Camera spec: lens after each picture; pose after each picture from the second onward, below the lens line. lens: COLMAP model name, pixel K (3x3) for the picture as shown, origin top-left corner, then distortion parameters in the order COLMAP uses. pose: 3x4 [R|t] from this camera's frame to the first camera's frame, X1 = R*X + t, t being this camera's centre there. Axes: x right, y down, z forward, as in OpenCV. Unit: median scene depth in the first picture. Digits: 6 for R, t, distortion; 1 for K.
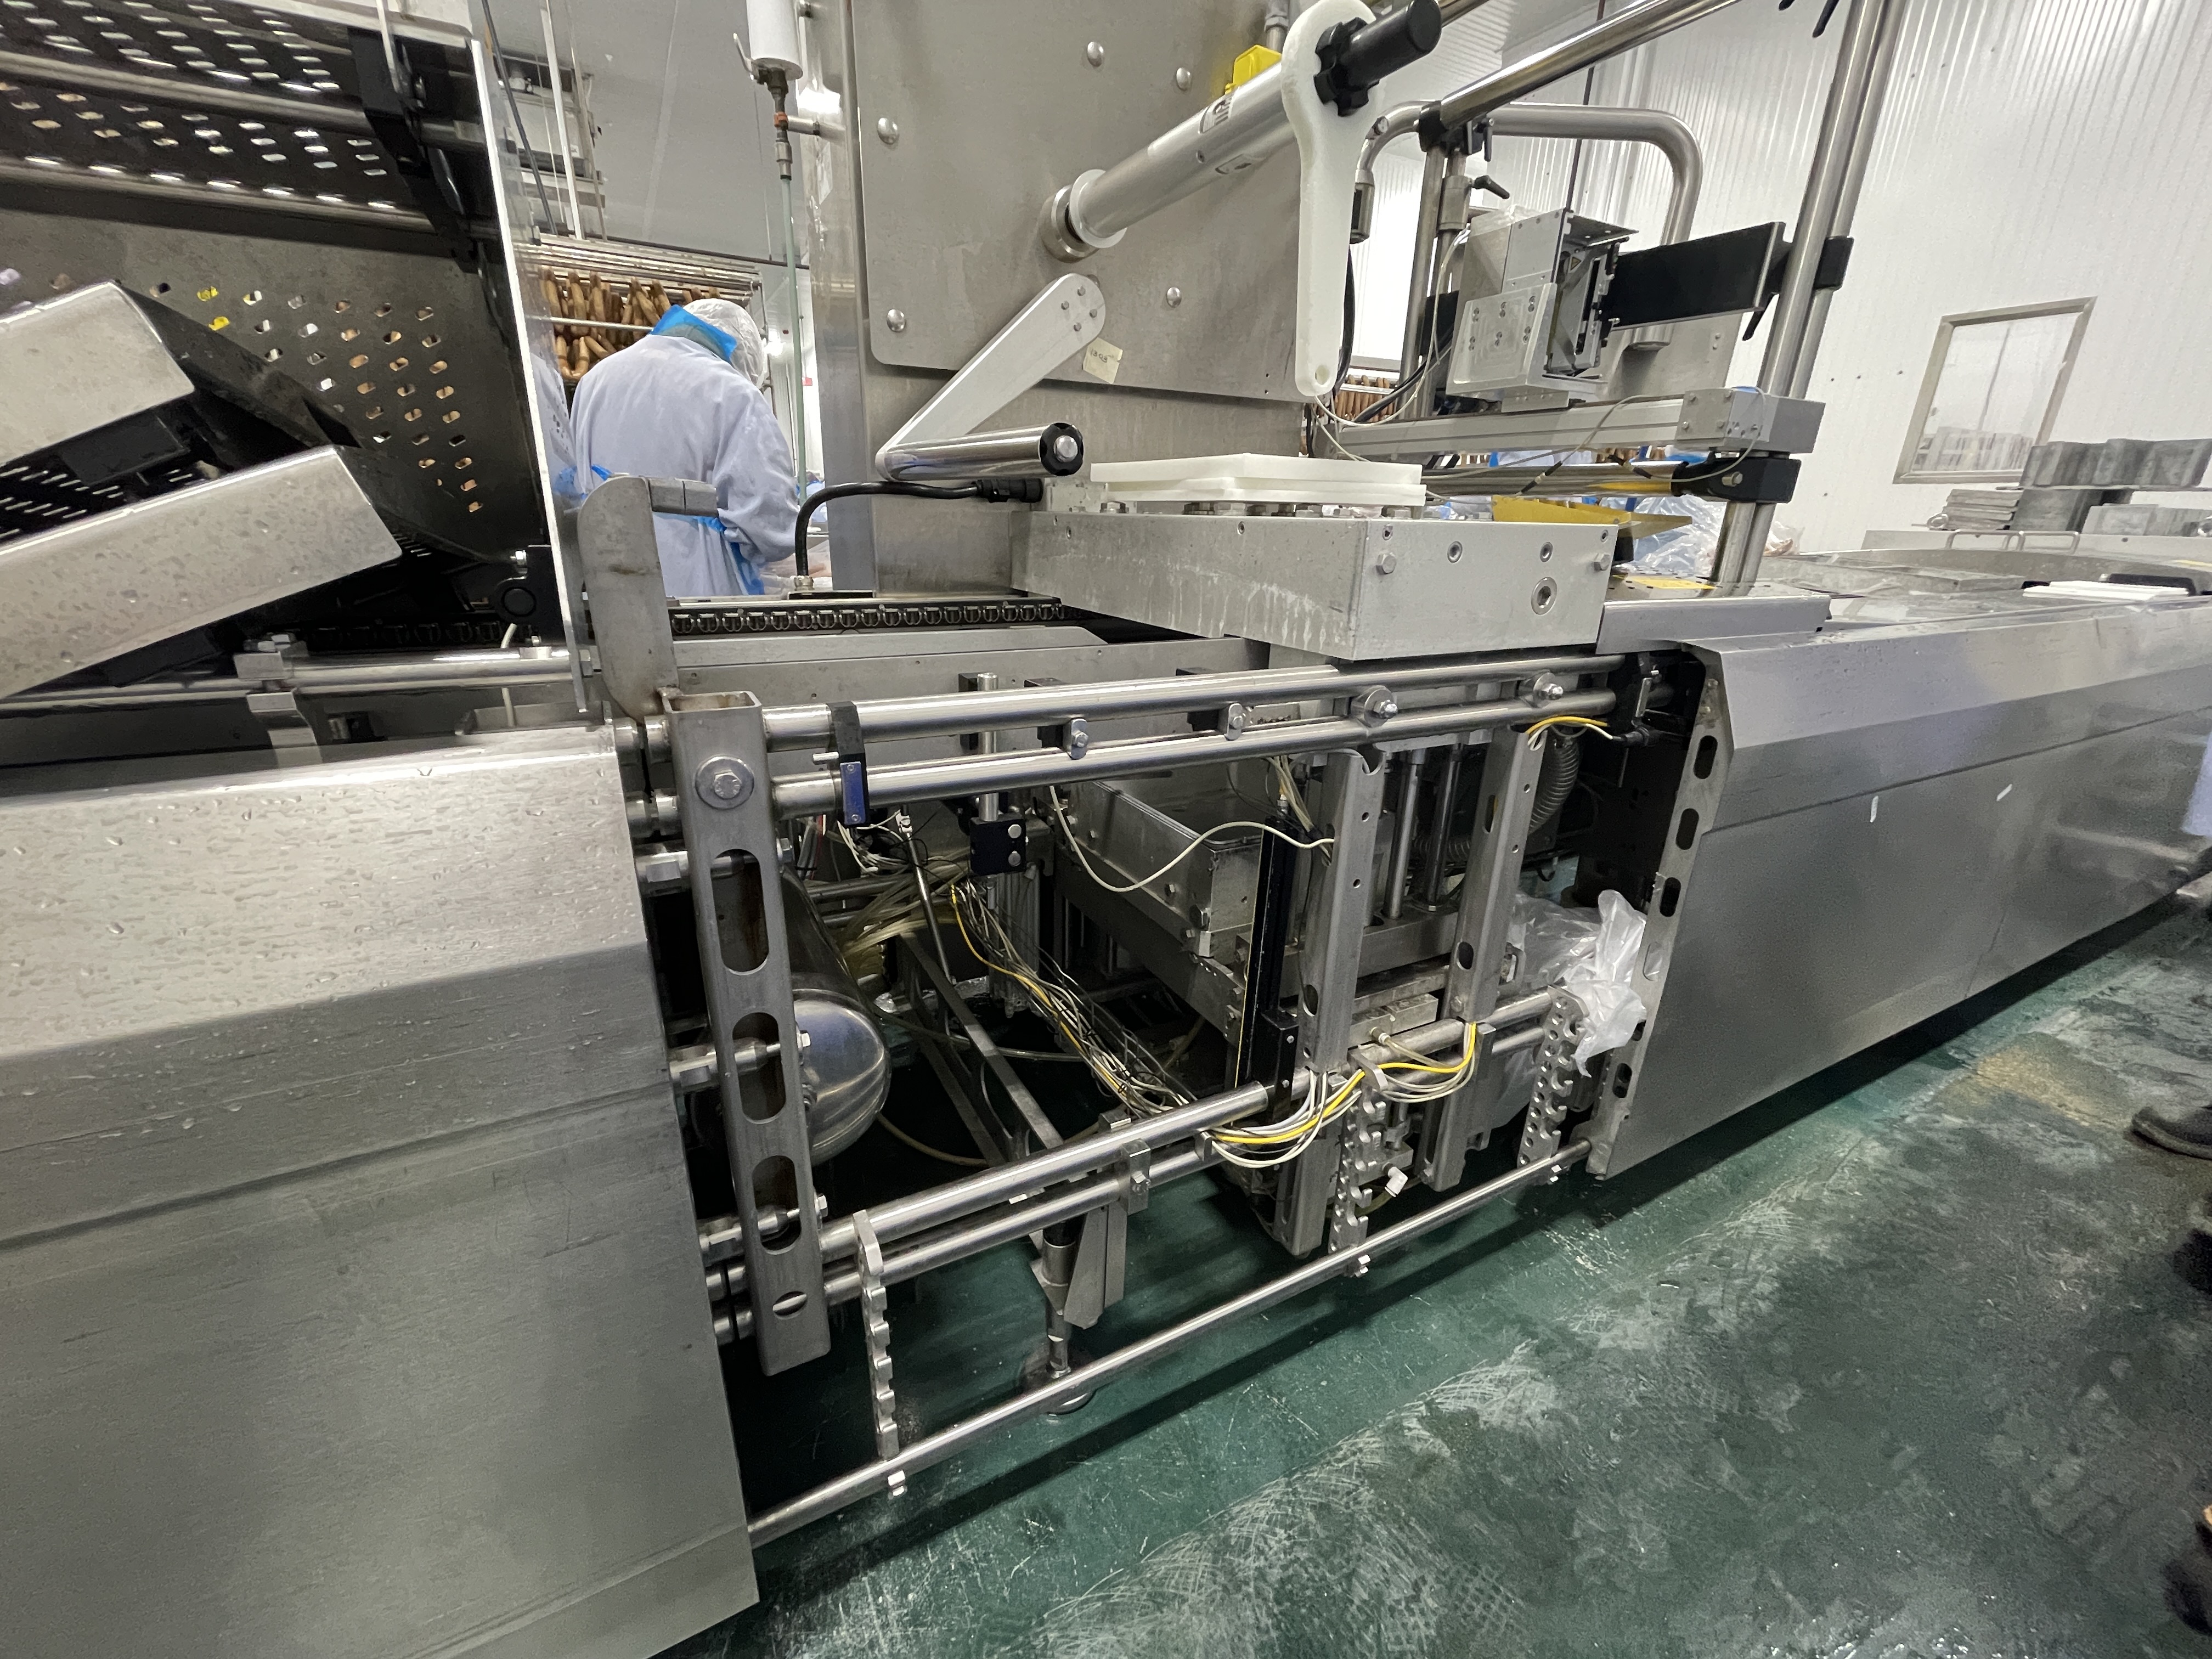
lens RADIAL K [[904.3, 0, 1089.4], [0, 904.3, 839.6], [0, 0, 1]] dist [-0.005277, -0.000081]
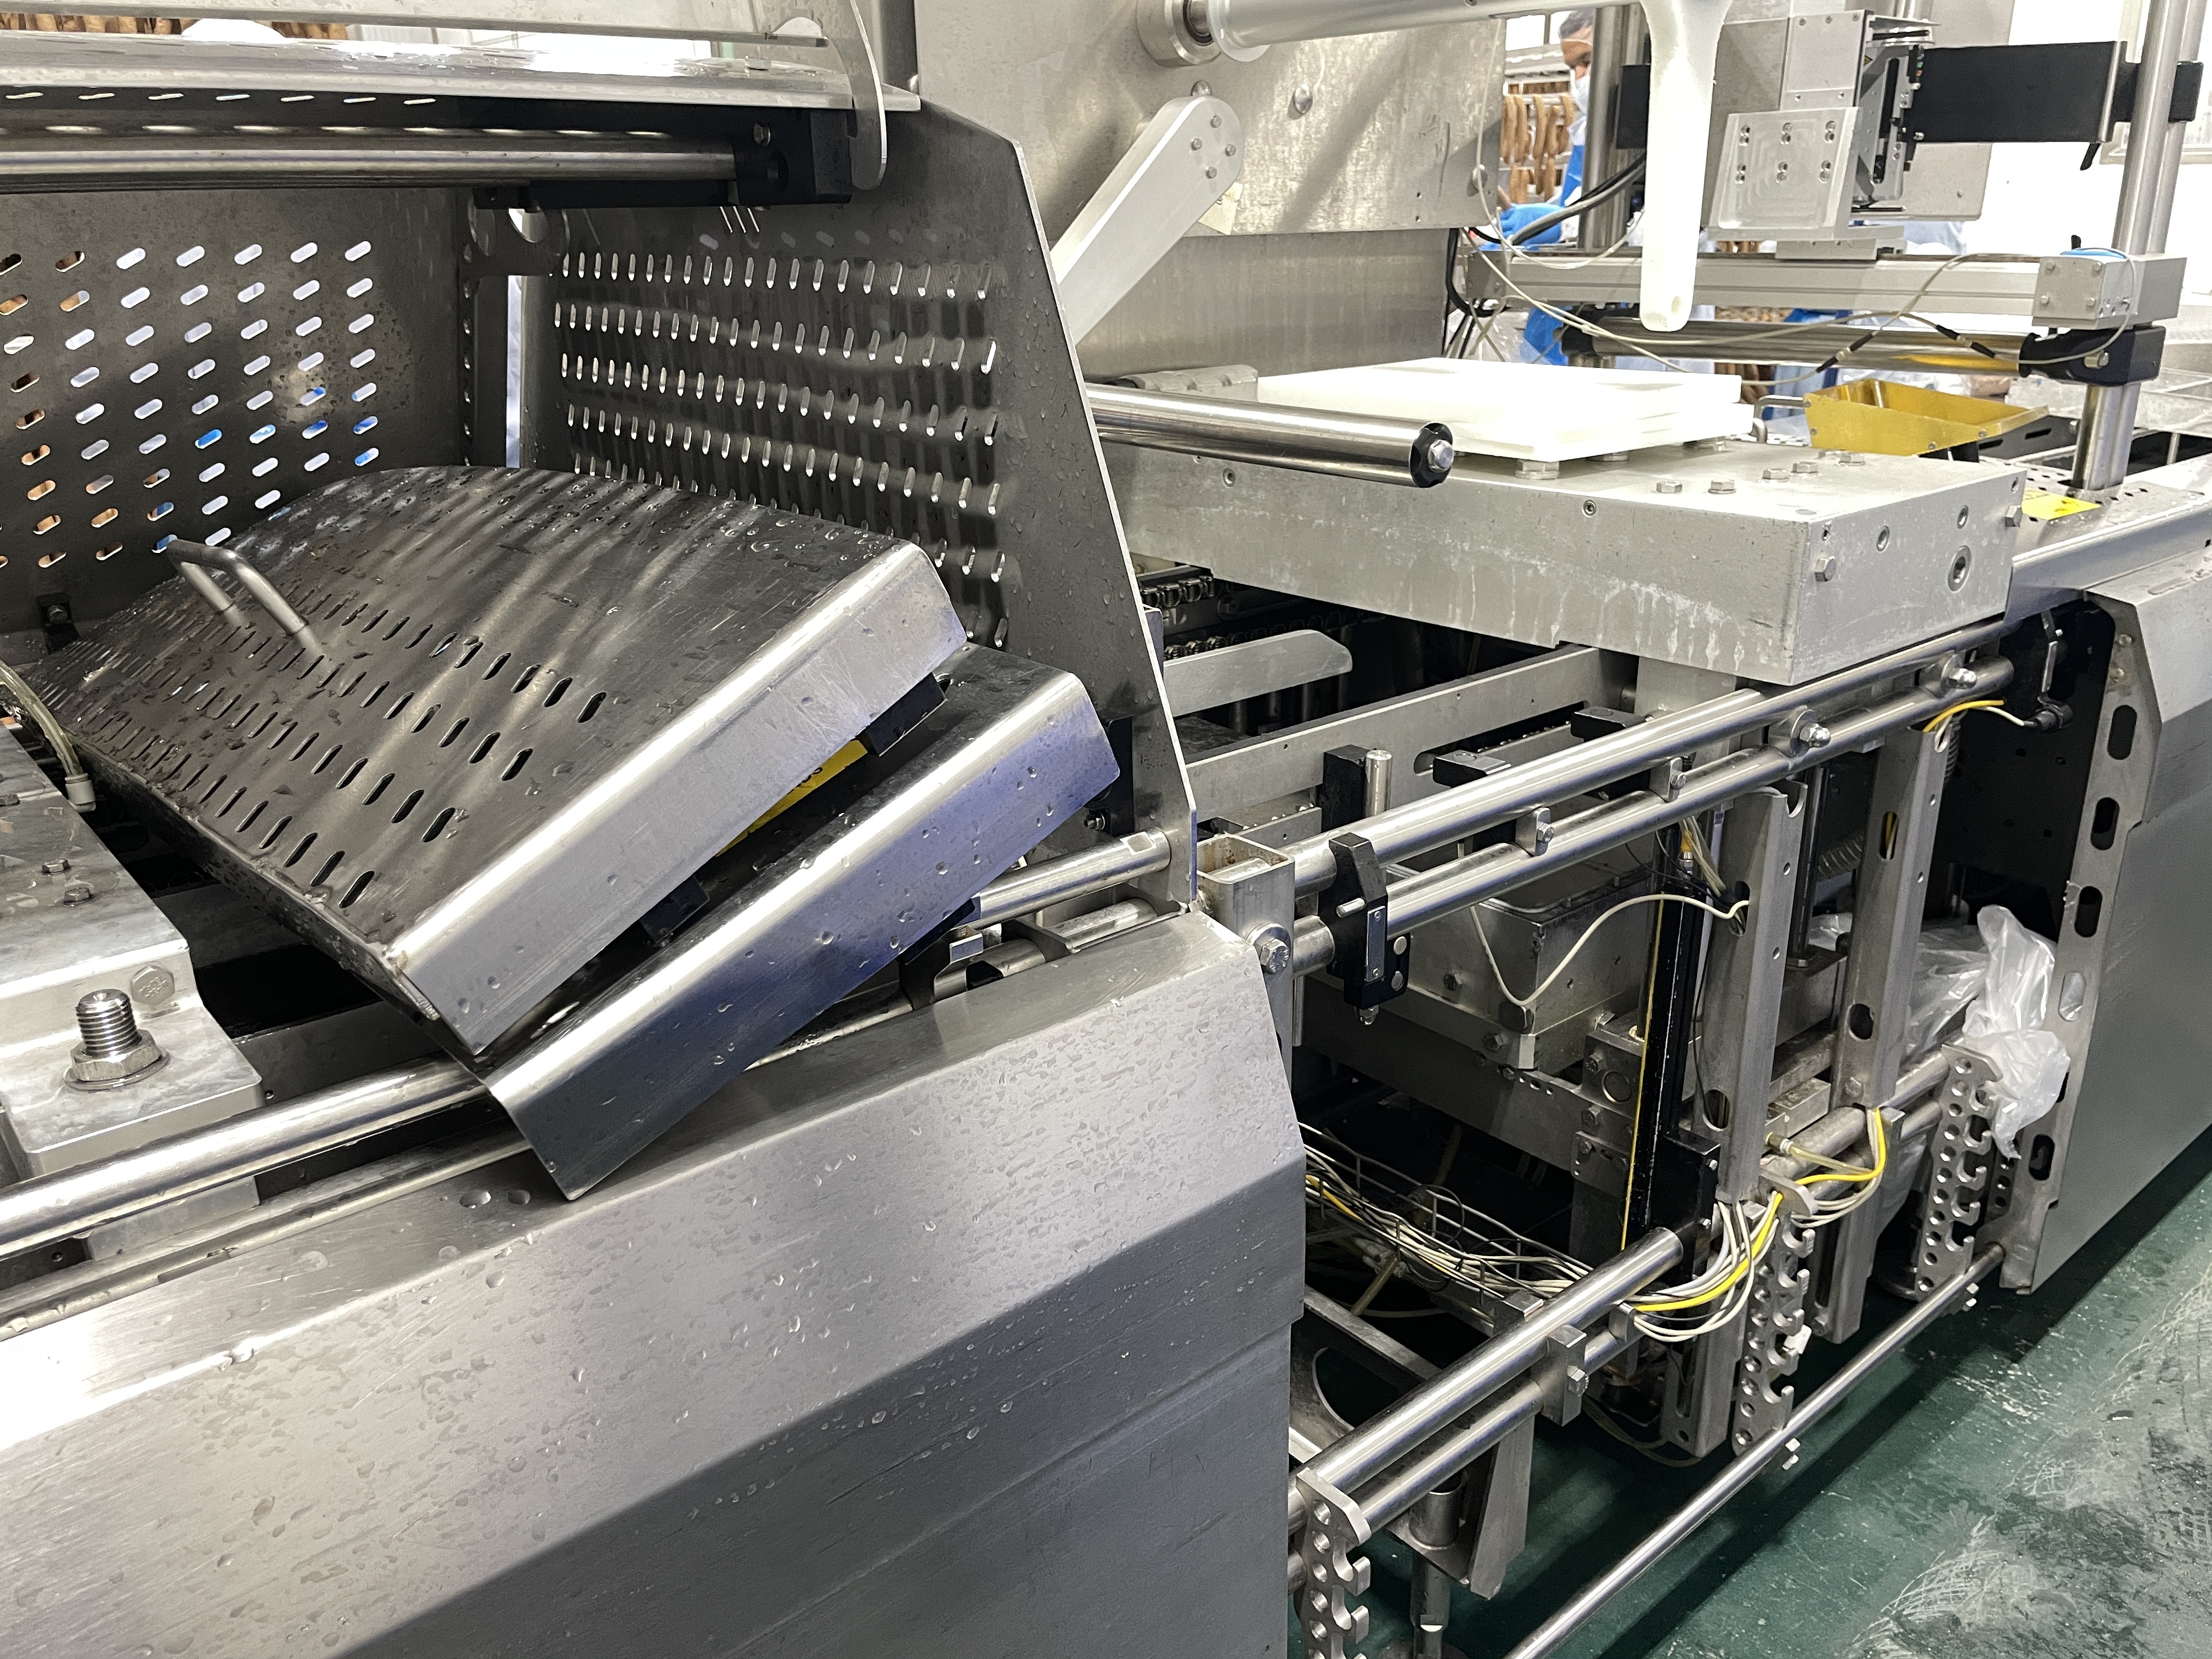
lens RADIAL K [[1725.1, 0, 1106.0], [0, 1725.1, 829.5], [0, 0, 1]] dist [0.087436, -0.119944]
pose [[0.972878, -0.109965, 0.203511, -0.473112], [0.109743, 0.993882, 0.012410, -0.117583], [-0.203631, 0.010261, 0.978994, -0.297134]]
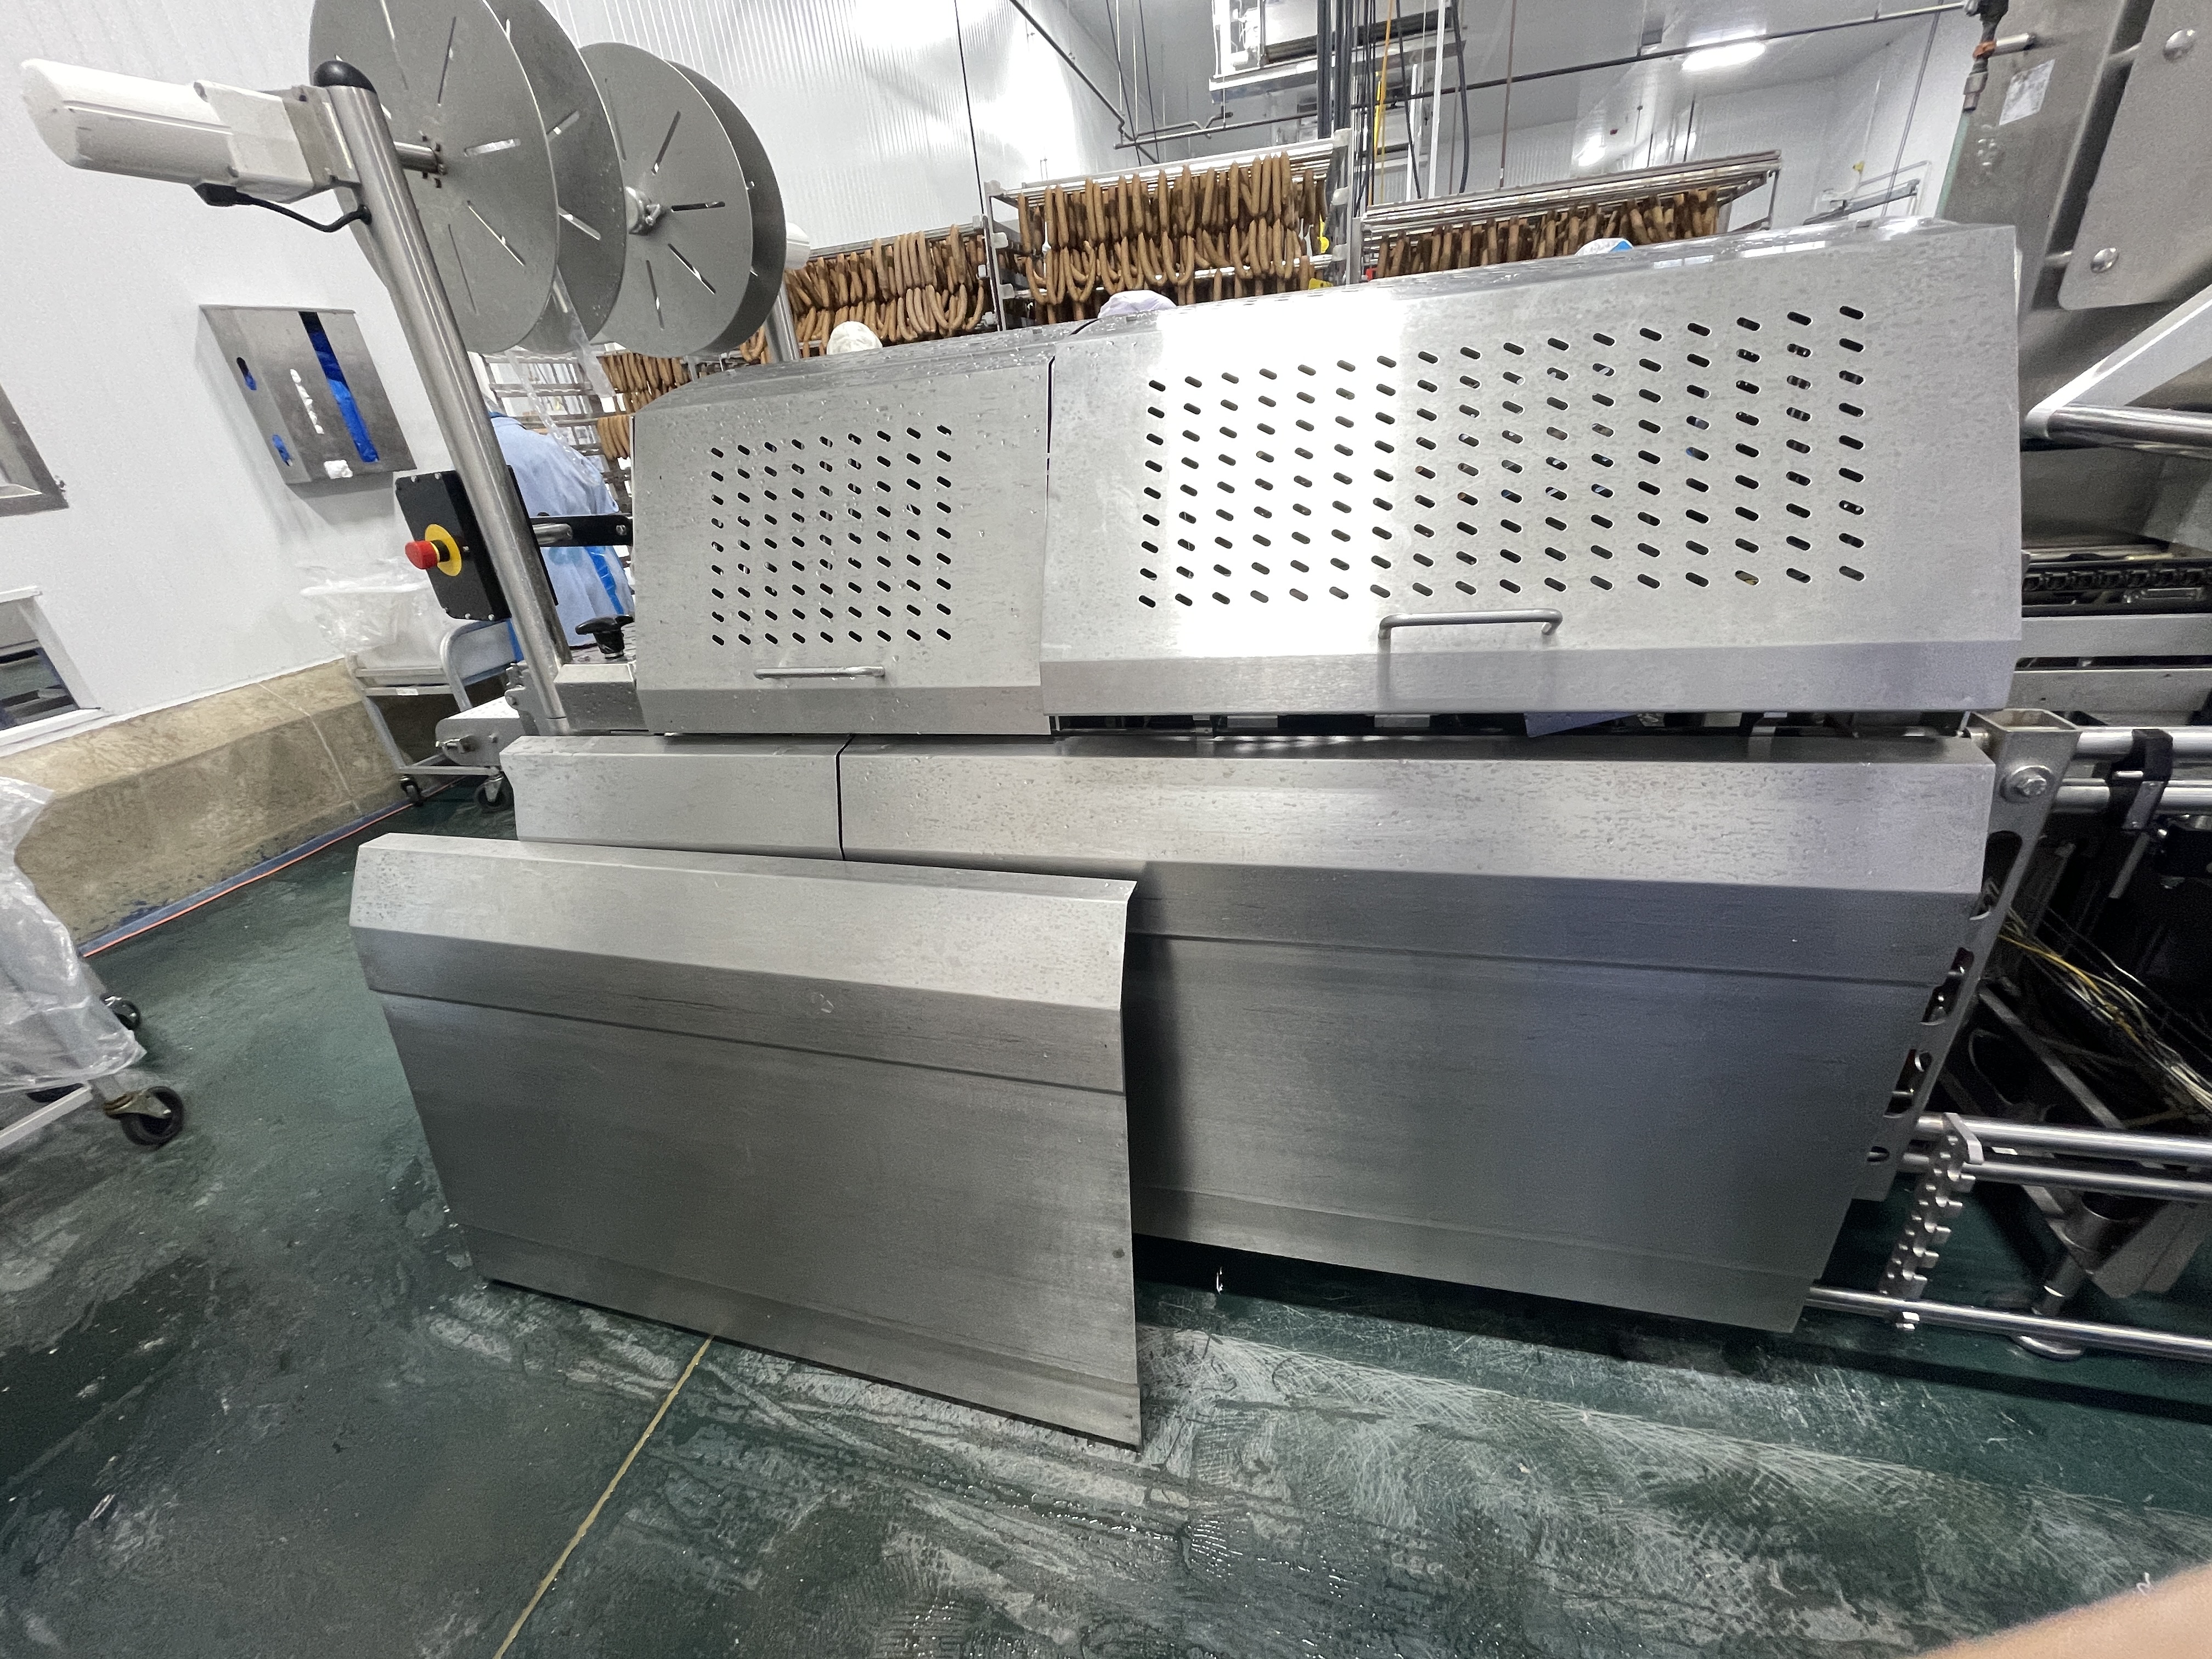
lens RADIAL K [[904.3, 0, 1089.4], [0, 904.3, 839.6], [0, 0, 1]] dist [-0.005277, -0.000081]
pose [[0.742587, 0.221980, -0.631893, -0.316864], [-0.130291, 0.973332, 0.188809, -0.028336], [0.656954, -0.057877, 0.751706, -0.509747]]
